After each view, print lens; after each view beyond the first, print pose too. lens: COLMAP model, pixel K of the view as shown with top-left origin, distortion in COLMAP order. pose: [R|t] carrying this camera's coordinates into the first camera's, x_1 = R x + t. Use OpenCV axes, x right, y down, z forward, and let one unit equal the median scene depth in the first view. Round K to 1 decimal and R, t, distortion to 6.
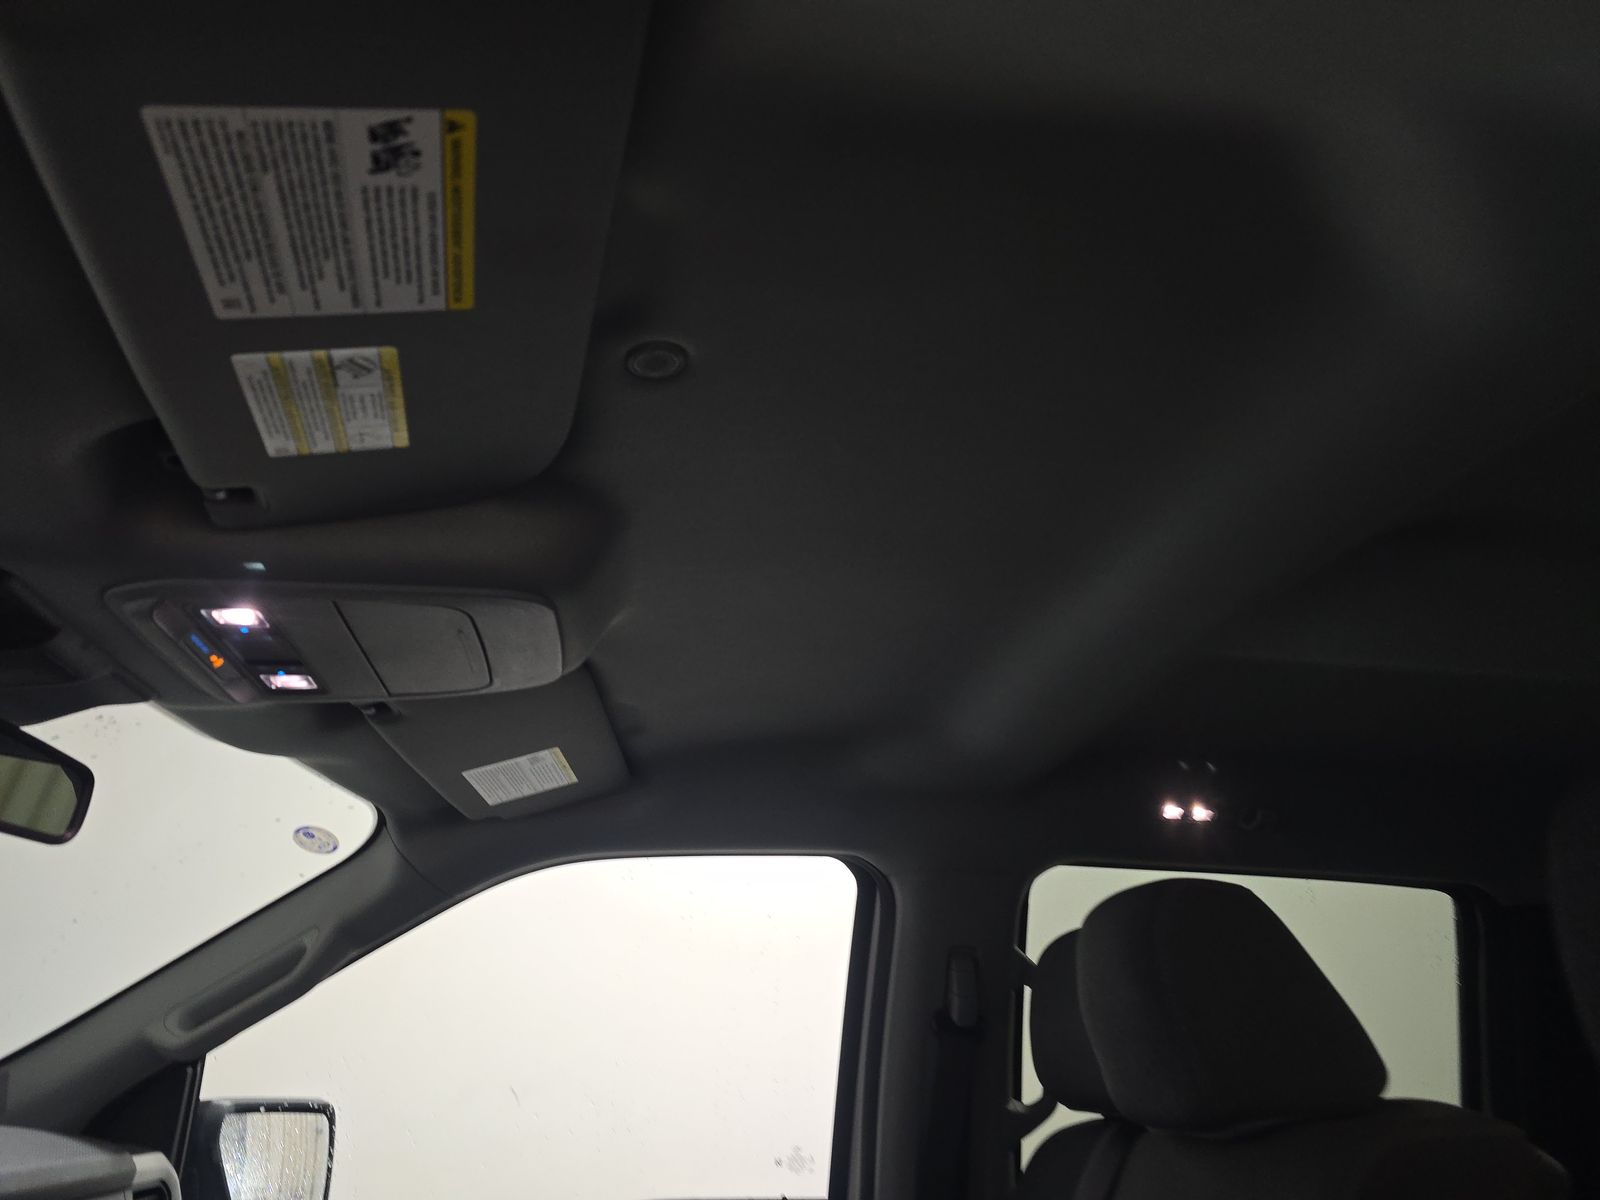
lens RADIAL K [[1064.3, 0, 803.6], [0, 1064.3, 605.8], [0, 0, 1]] dist [0.043580, -0.041103]
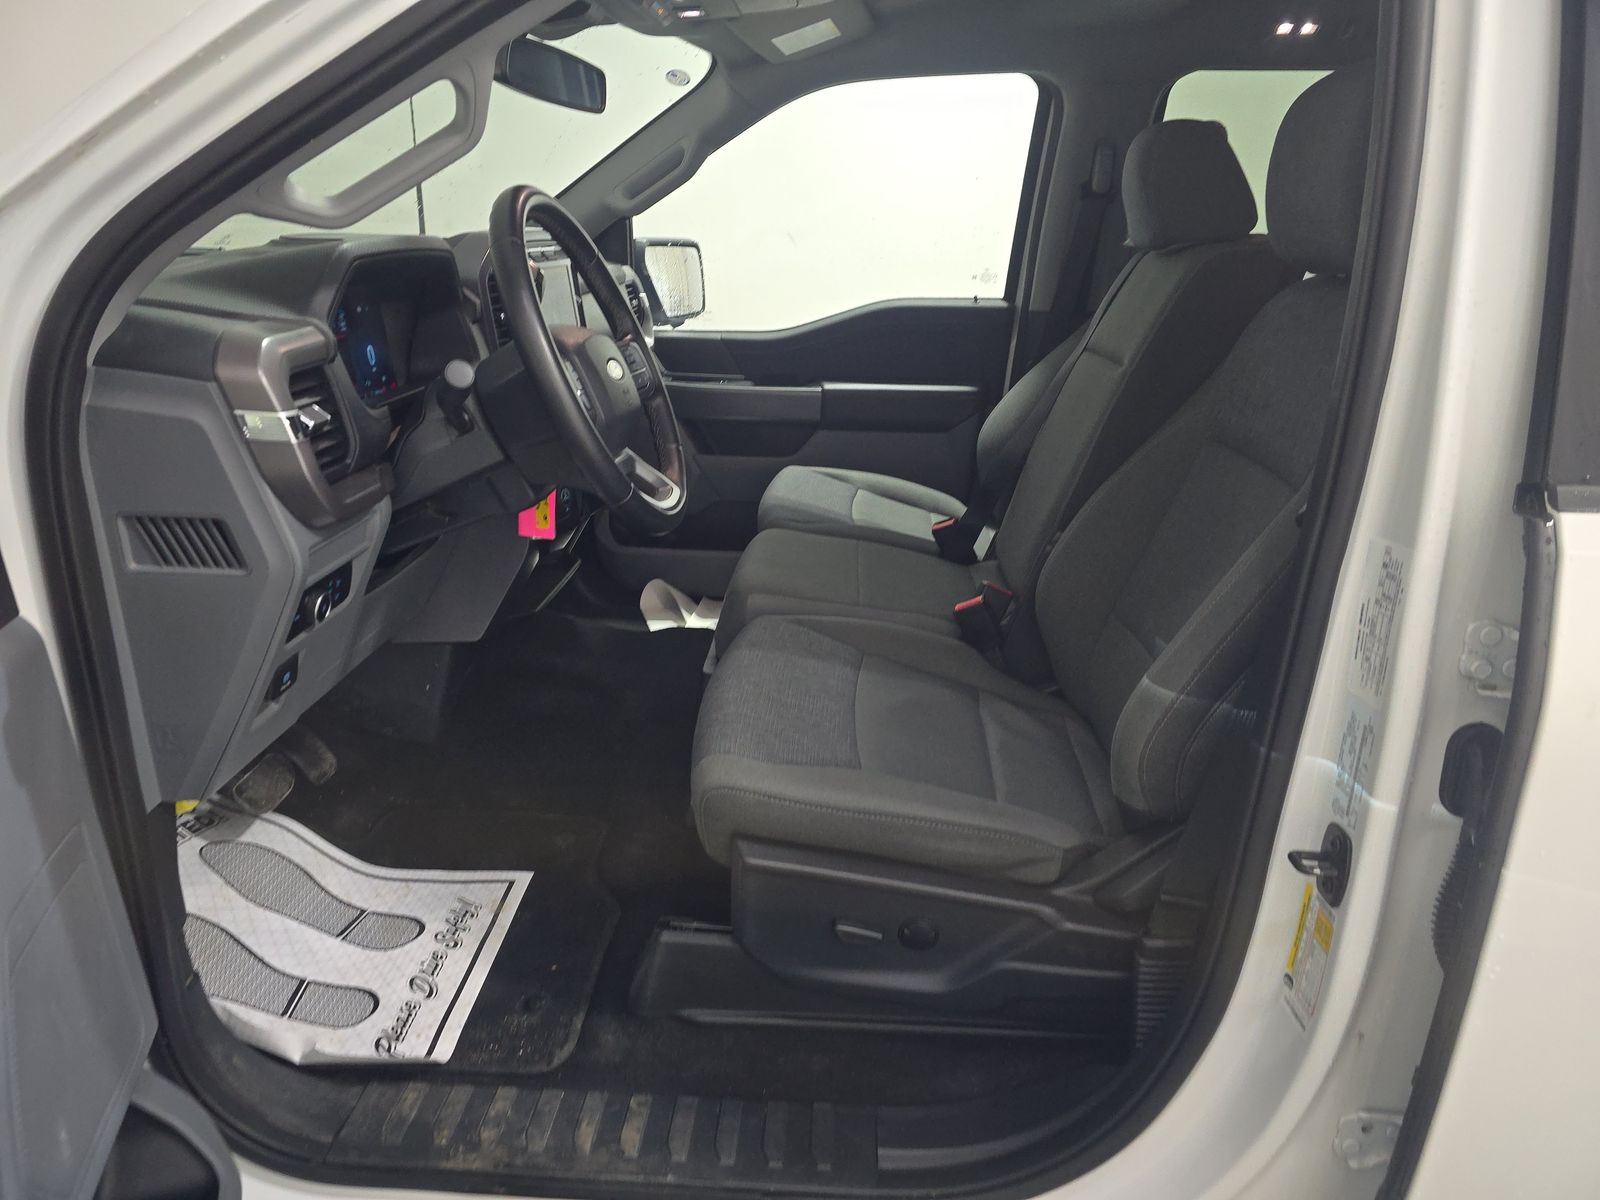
lens RADIAL K [[1064.3, 0, 794.7], [0, 1064.3, 598.4], [0, 0, 1]] dist [0.043580, -0.041103]
pose [[0.976050, 0.070975, -0.205643, 0.082919], [0.088026, 0.735594, 0.671679, -0.247437], [0.198942, -0.673695, 0.711729, -0.562537]]
